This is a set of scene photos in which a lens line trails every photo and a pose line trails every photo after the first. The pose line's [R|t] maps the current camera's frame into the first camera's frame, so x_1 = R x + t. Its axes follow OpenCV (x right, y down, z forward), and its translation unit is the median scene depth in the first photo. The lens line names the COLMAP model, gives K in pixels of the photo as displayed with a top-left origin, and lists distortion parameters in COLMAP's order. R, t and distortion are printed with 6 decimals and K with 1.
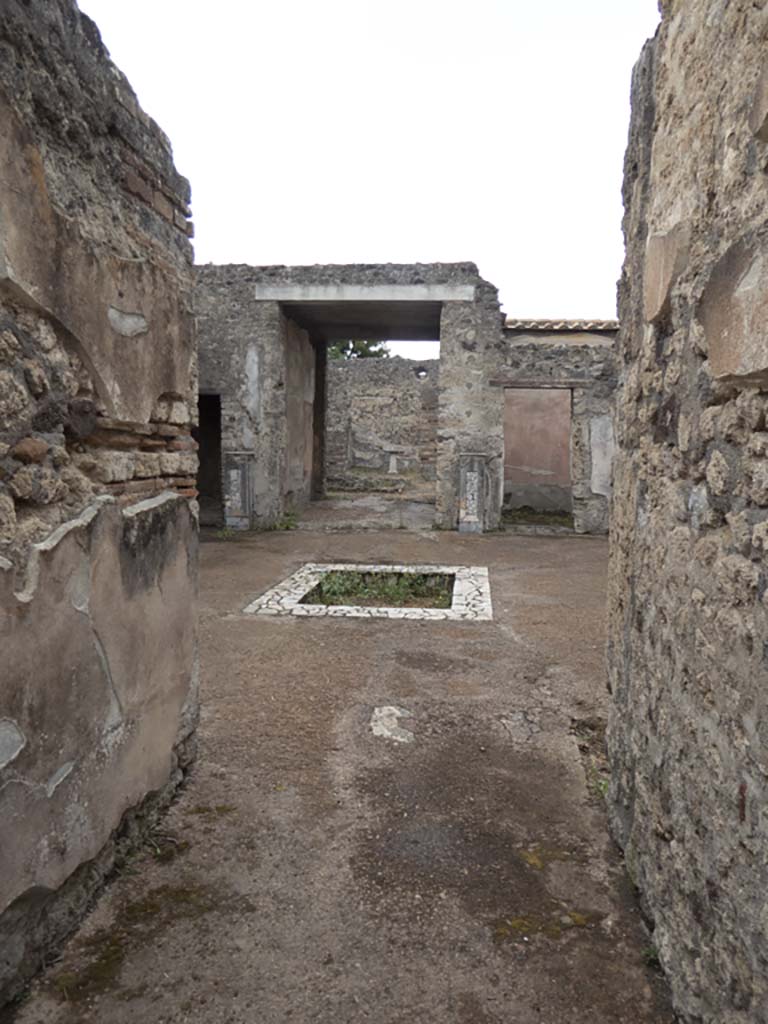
lens RADIAL K [[718.2, 0, 384.0], [0, 718.2, 512.0], [0, 0, 1]] dist [-0.057494, 0.007760]
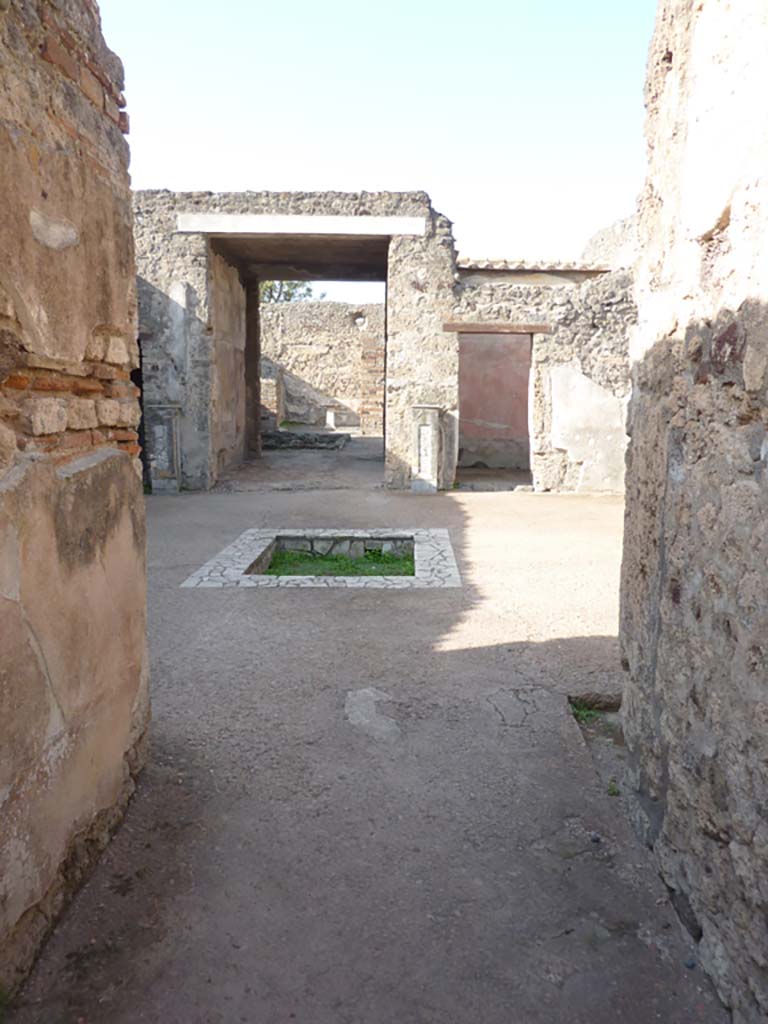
lens RADIAL K [[766.0, 0, 389.2], [0, 766.0, 518.2], [0, 0, 1]] dist [-0.045942, -0.011829]
pose [[0.995402, -0.019695, 0.093742, -0.016942], [0.013852, 0.997944, 0.062582, 0.000574], [-0.094782, -0.060996, 0.993628, 0.026314]]
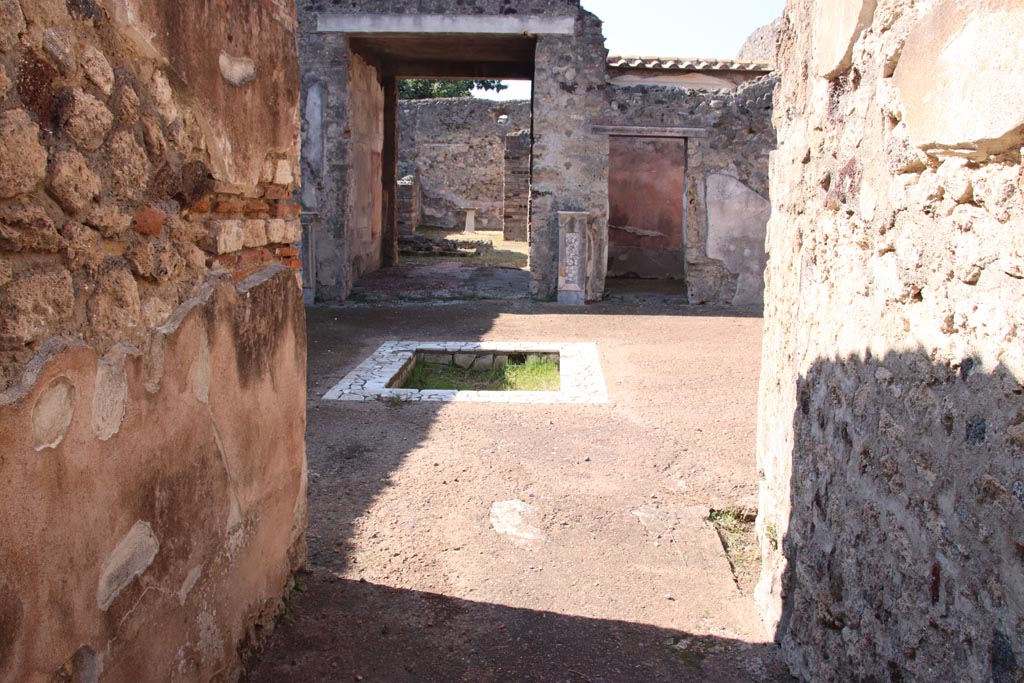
lens RADIAL K [[839.3, 0, 506.7], [0, 839.3, 341.8], [0, 0, 1]] dist [-0.158857, 0.124772]
pose [[0.997941, -0.011404, 0.063109, -0.021841], [0.006628, 0.997133, 0.075372, -0.001943], [-0.063787, -0.074799, 0.995156, -0.008440]]
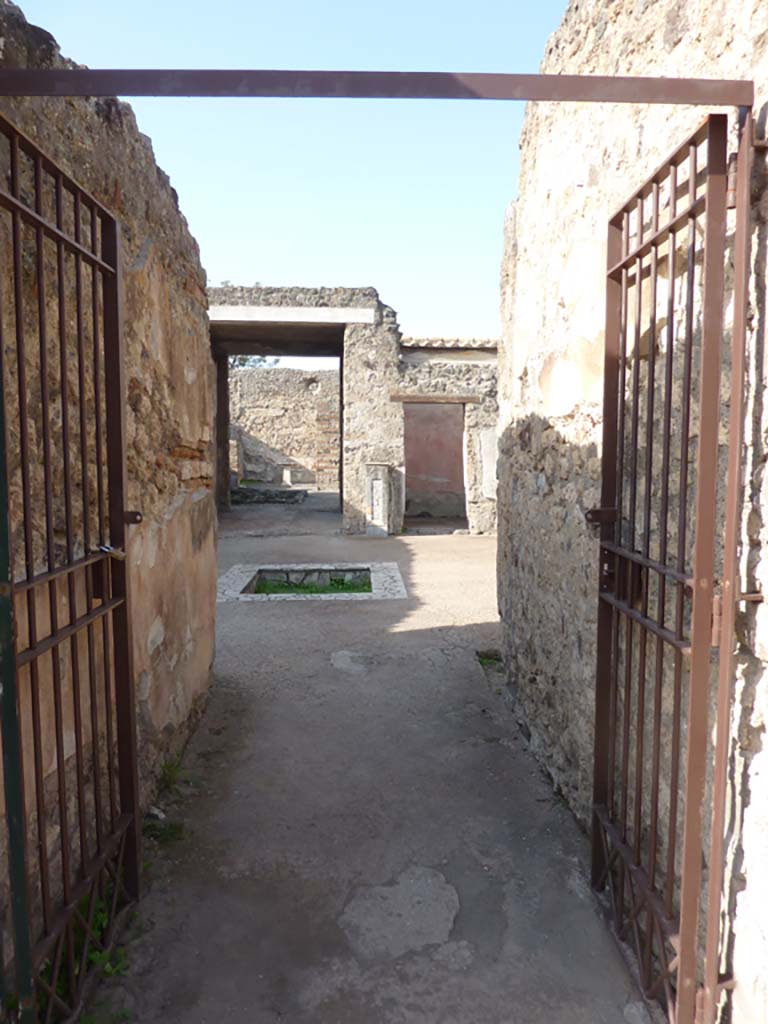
lens RADIAL K [[766.0, 0, 389.2], [0, 766.0, 518.2], [0, 0, 1]] dist [-0.045942, -0.011829]
pose [[0.986878, -0.026687, 0.159249, -0.046391], [0.028752, 0.999530, -0.010678, 0.015519], [-0.158889, 0.015116, 0.987181, -0.155371]]
